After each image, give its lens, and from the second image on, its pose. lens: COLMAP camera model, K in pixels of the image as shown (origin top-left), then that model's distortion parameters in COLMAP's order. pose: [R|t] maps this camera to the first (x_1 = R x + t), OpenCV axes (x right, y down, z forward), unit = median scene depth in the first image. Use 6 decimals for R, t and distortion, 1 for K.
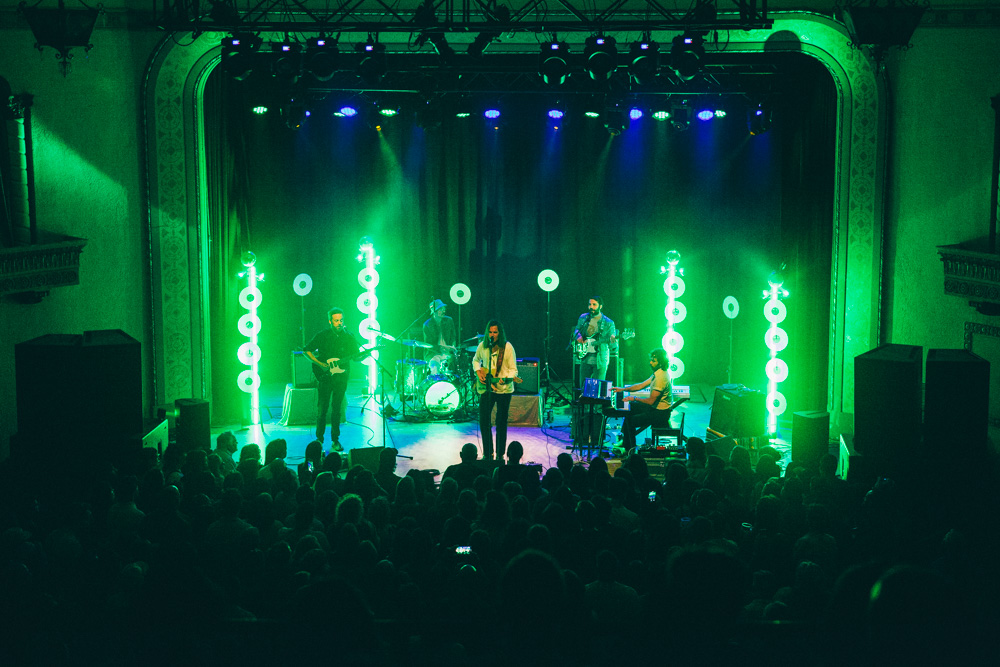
lens RADIAL K [[1823.1, 0, 501.9], [0, 1823.1, 332.3], [0, 0, 1]] dist [0.111627, 0.000000]
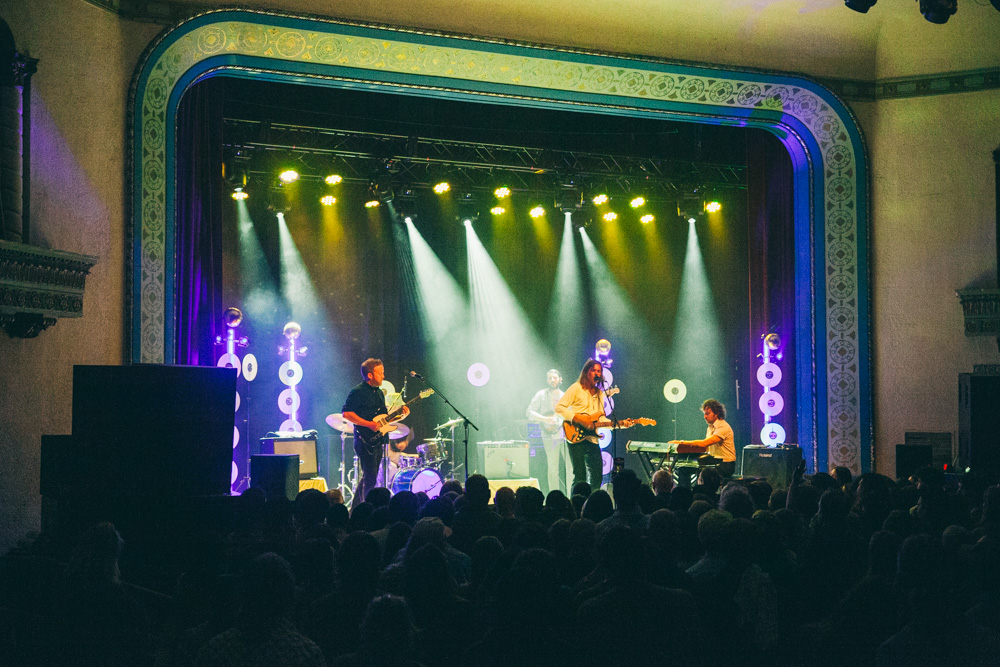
lens RADIAL K [[1392.7, 0, 525.5], [0, 1392.7, 327.8], [0, 0, 1]] dist [0.054553, 0.000000]
pose [[0.860212, 0.025792, 0.509284, -0.351151], [0.091491, 0.974708, -0.203897, 0.105813], [-0.501662, 0.221989, 0.836095, 0.421989]]
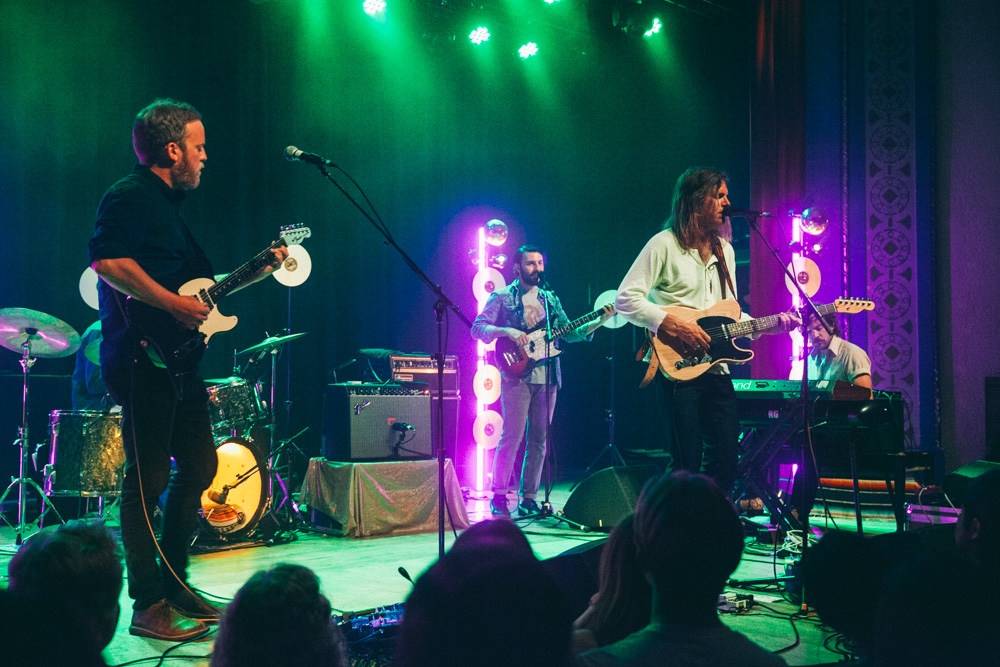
lens RADIAL K [[1145.6, 0, 525.2], [0, 1145.6, 321.6], [0, 0, 1]] dist [0.037042, 0.000000]
pose [[0.648910, 0.049436, 0.759257, -0.188535], [0.127785, 0.976632, -0.172802, 0.054612], [-0.750058, 0.209155, 0.627429, 0.832907]]
